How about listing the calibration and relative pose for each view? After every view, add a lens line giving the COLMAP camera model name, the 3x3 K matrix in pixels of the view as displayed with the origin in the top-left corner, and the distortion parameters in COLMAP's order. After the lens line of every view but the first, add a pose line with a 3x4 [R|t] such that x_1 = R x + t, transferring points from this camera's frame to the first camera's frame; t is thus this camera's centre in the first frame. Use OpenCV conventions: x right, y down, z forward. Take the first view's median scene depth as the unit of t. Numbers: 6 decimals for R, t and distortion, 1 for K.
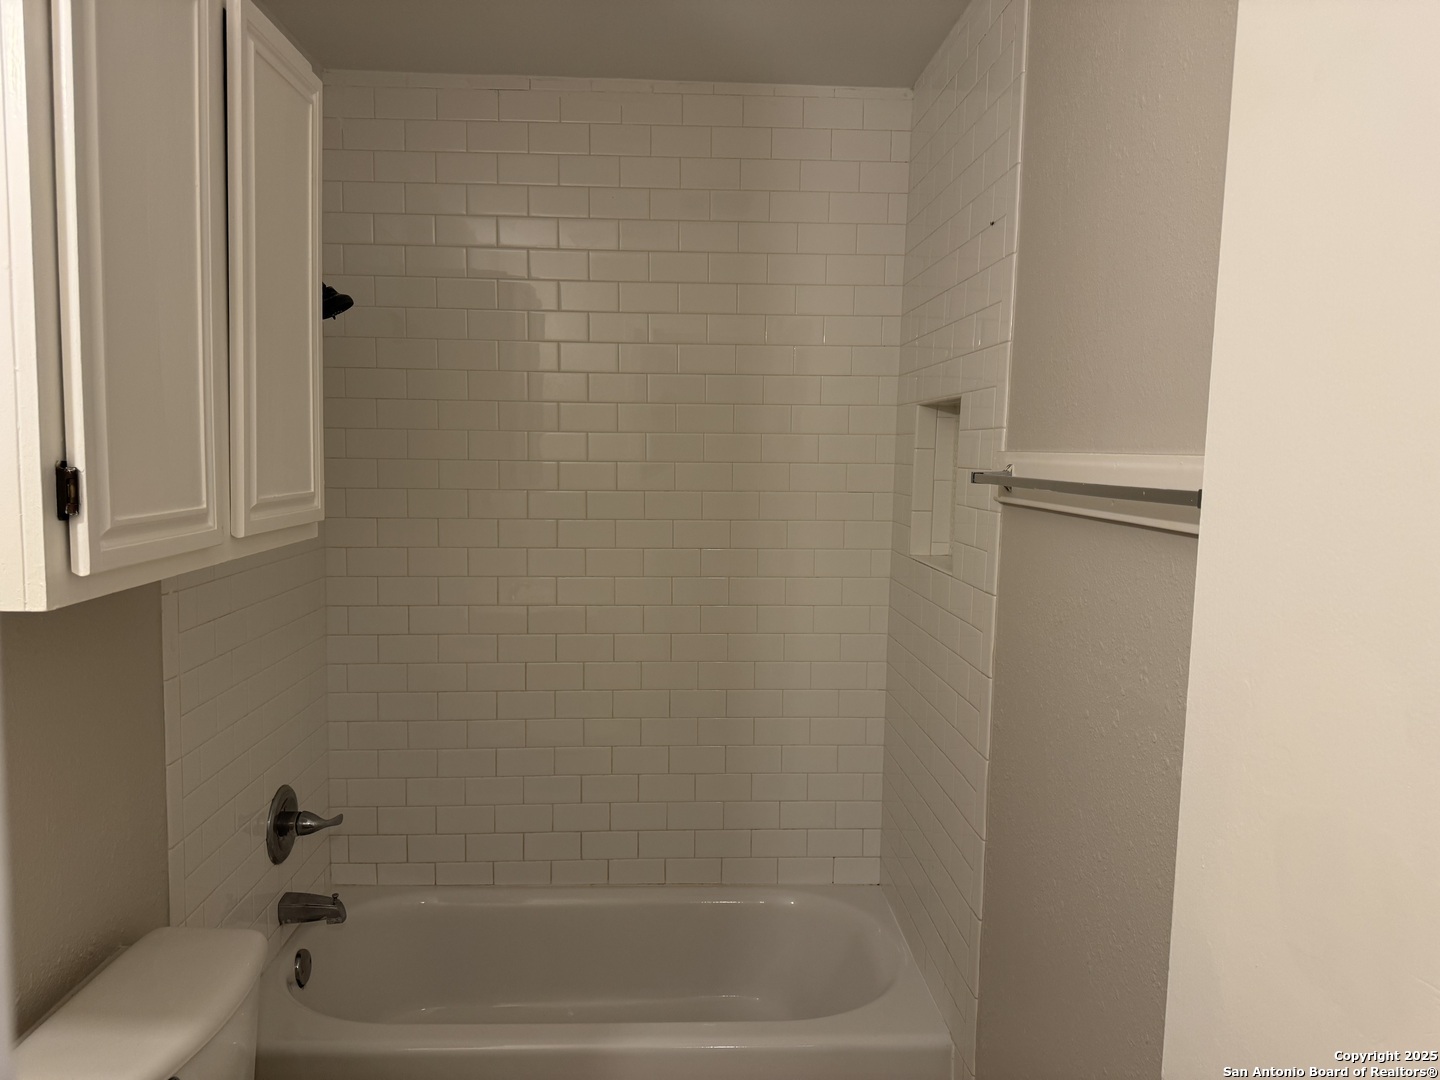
lens RADIAL K [[1021.7, 0, 713.1], [0, 1021.7, 542.4], [0, 0, 1]] dist [0.061854, -0.072852]
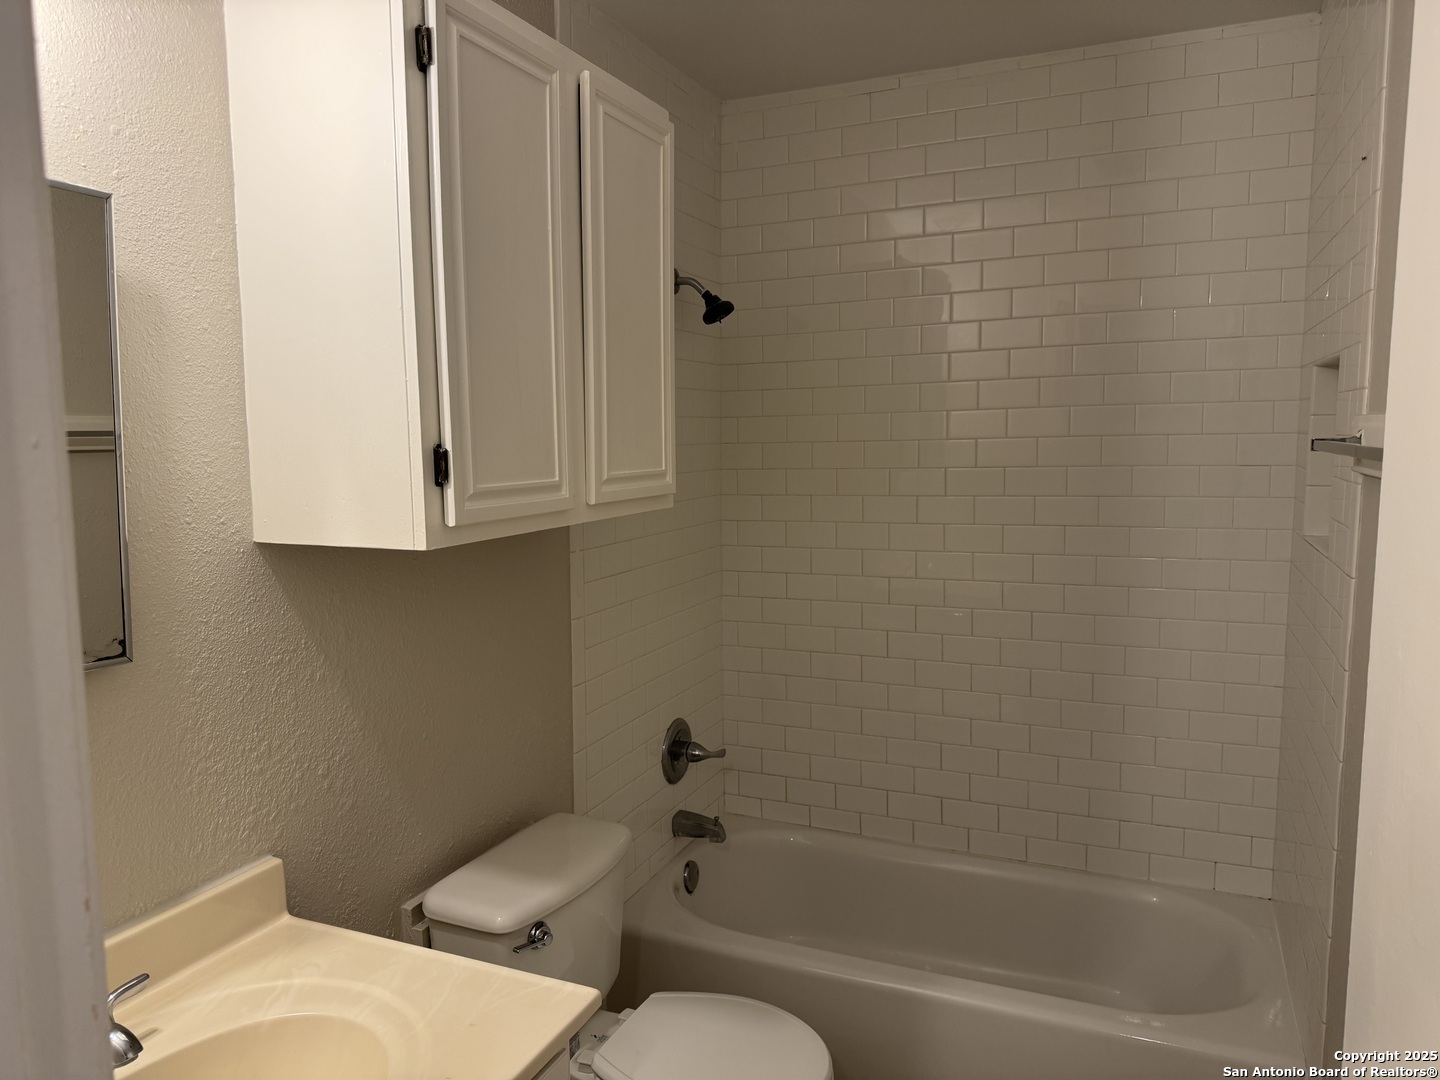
lens RADIAL K [[1021.7, 0, 720.8], [0, 1021.7, 537.9], [0, 0, 1]] dist [0.061854, -0.072852]
pose [[0.896490, 0.020417, -0.442592, 0.141818], [-0.015724, 0.999775, 0.014271, 0.009715], [0.442784, -0.005835, 0.896609, -0.031382]]
